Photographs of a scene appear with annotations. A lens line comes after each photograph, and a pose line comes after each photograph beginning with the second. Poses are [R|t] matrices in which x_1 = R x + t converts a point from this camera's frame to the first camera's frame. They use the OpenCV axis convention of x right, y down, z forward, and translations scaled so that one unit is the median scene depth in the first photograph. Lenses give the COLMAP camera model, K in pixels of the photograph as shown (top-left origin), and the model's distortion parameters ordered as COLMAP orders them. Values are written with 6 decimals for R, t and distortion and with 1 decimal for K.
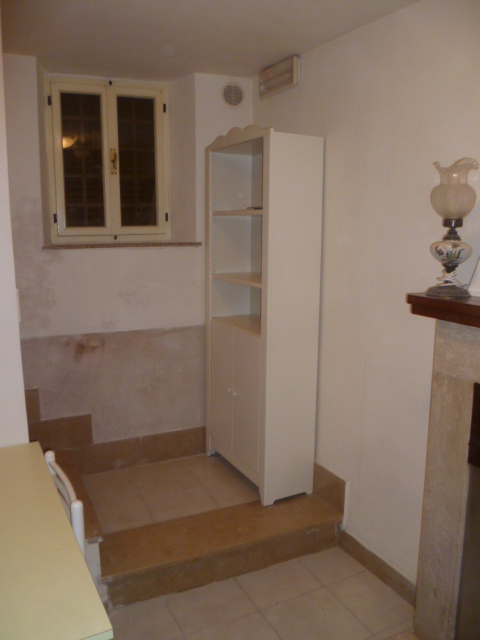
lens RADIAL K [[533.7, 0, 240.9], [0, 533.7, 315.5], [0, 0, 1]] dist [-0.062107, 0.003405]
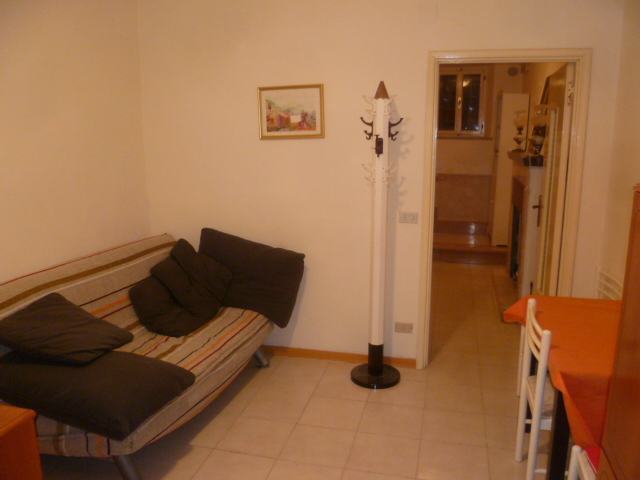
lens RADIAL K [[532.4, 0, 320.8], [0, 532.4, 240.5], [0, 0, 1]] dist [-0.090793, 0.003781]
pose [[0.765583, 0.133190, -0.629399, 0.827215], [-0.110537, 0.991018, 0.075260, 0.206929], [0.633770, 0.011954, 0.773429, -1.177168]]
